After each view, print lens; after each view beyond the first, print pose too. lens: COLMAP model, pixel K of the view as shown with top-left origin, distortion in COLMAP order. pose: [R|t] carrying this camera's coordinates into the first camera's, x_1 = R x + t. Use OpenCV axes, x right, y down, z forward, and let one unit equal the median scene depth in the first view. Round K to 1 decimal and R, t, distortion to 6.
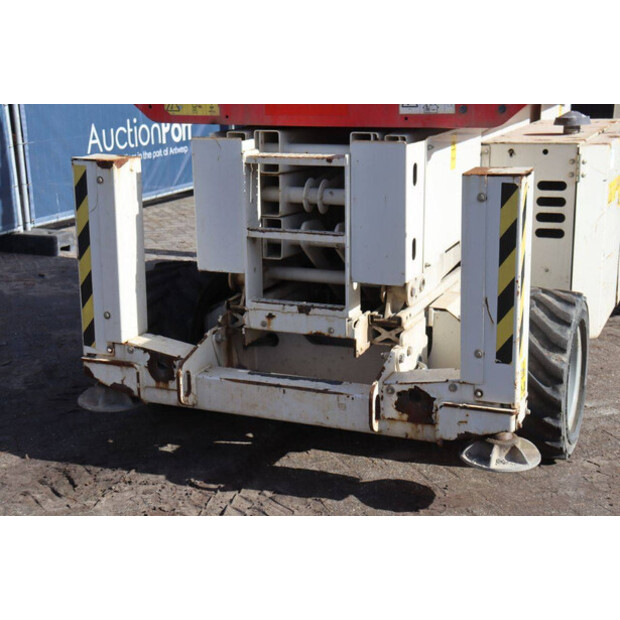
lens RADIAL K [[1020.1, 0, 310.0], [0, 1020.1, 310.0], [0, 0, 1]] dist [0.174562, -0.006614]
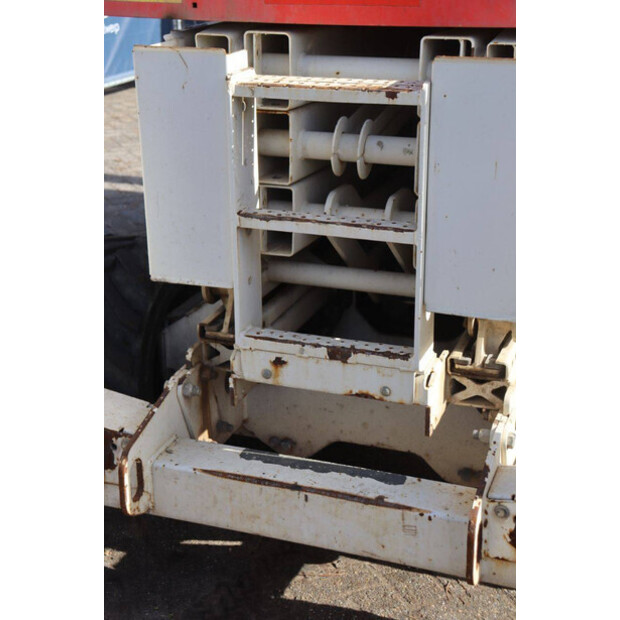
lens RADIAL K [[1052.4, 0, 310.0], [0, 1052.4, 310.0], [0, 0, 1]] dist [0.136279, 0.060563]
pose [[0.998856, -0.009956, 0.046781, -0.048481], [0.004828, 0.994087, 0.108477, -0.087901], [-0.047585, -0.108127, 0.992998, 0.406019]]
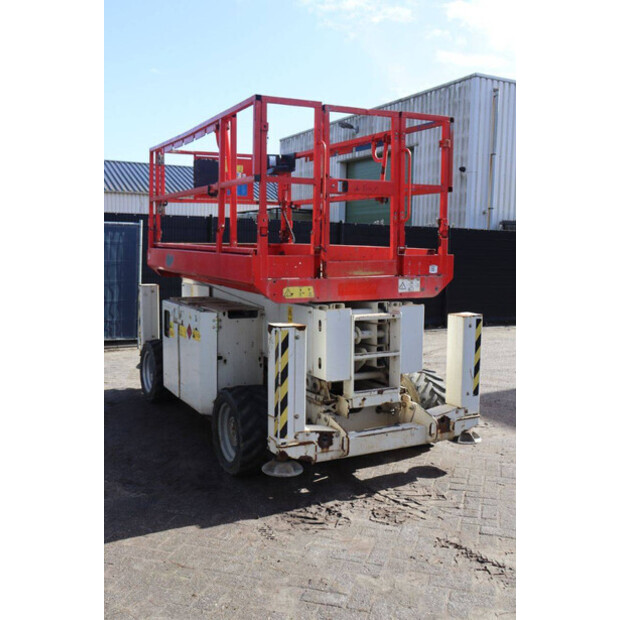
lens RADIAL K [[626.7, 0, 310.0], [0, 626.7, 310.0], [0, 0, 1]] dist [-0.117083, -0.000329]
pose [[0.642895, -0.063221, 0.763341, -0.971595], [0.172011, 0.983049, -0.063452, -0.099718], [-0.746390, 0.172096, 0.642872, 0.301533]]
